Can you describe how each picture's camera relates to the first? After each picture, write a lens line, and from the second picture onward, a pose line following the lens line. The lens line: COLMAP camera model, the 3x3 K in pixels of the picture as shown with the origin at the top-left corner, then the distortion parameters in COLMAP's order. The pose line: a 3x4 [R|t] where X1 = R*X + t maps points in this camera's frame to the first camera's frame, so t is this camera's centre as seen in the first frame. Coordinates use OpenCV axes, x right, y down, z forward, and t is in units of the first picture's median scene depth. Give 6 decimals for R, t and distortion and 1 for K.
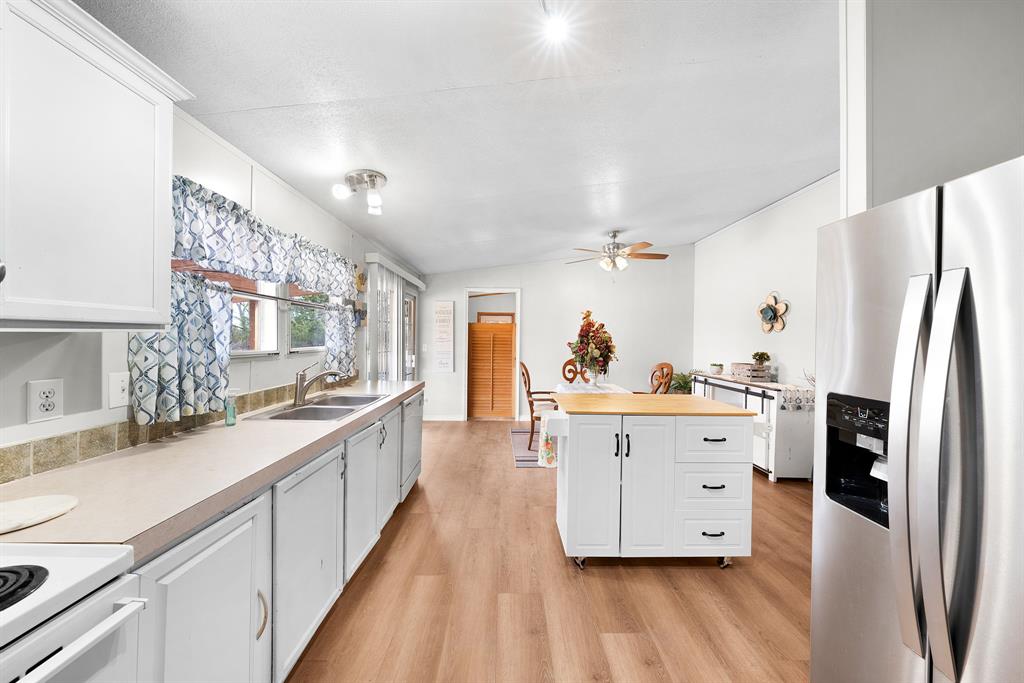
lens RADIAL K [[355.0, 0, 520.1], [0, 355.0, 337.5], [0, 0, 1]] dist [-0.001526, -0.000448]
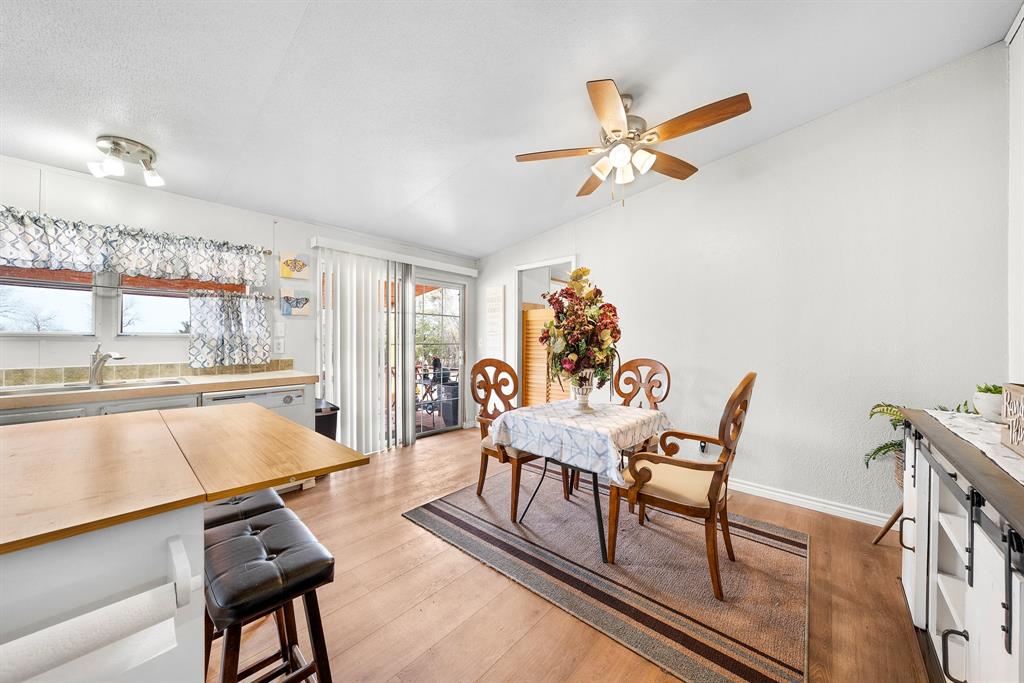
lens RADIAL K [[355.0, 0, 515.1], [0, 355.0, 340.1], [0, 0, 1]] dist [-0.001526, -0.000448]
pose [[0.721739, -0.010594, -0.692084, 0.548306], [0.007057, 0.999944, -0.007948, 0.041281], [0.692129, 0.000852, 0.721773, 0.602079]]
